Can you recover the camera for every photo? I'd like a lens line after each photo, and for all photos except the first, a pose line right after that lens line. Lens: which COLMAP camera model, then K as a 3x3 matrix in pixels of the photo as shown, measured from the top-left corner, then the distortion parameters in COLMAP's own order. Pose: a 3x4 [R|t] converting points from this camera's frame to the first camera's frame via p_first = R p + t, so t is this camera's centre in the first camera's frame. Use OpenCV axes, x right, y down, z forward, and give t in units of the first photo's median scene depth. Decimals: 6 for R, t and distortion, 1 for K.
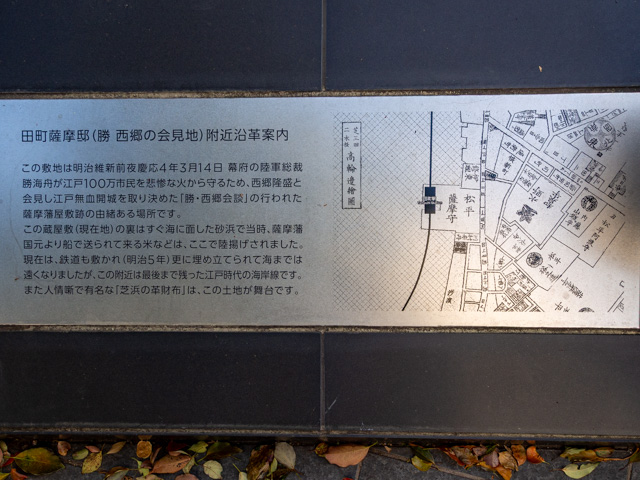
lens RADIAL K [[634.2, 0, 319.6], [0, 634.2, 240.1], [0, 0, 1]] dist [0.032538, 0.000000]
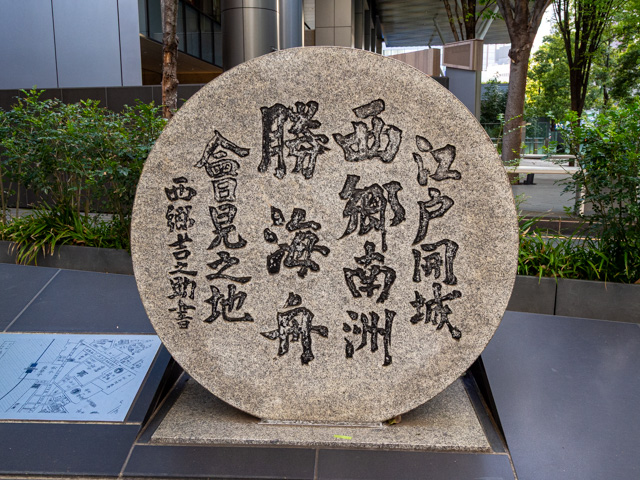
lens RADIAL K [[634.2, 0, 319.9], [0, 634.2, 238.4], [0, 0, 1]] dist [0.032538, 0.000000]
pose [[0.997891, 0.050169, -0.041180, 0.994104], [-0.058099, 0.407602, -0.911310, 1.313299], [-0.028934, 0.911781, 0.409657, -0.062666]]
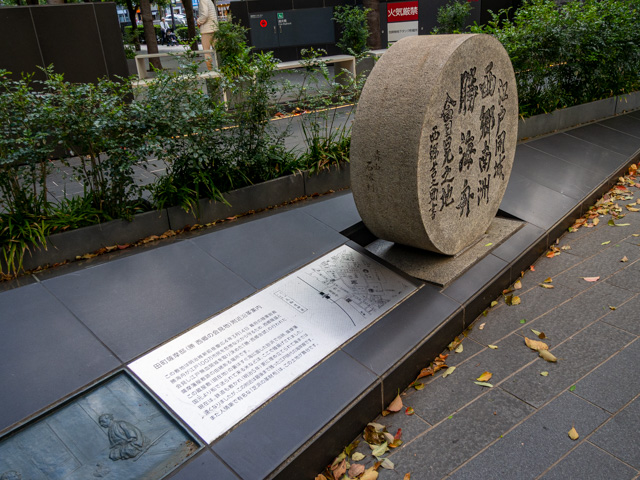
lens RADIAL K [[565.7, 0, 319.9], [0, 565.7, 241.3], [0, 0, 1]] dist [0.017985, 0.004924]
pose [[0.637186, -0.295726, 0.711716, -1.215058], [0.753744, 0.431805, -0.495393, 0.838816], [-0.160822, 0.852109, 0.498042, -0.183917]]
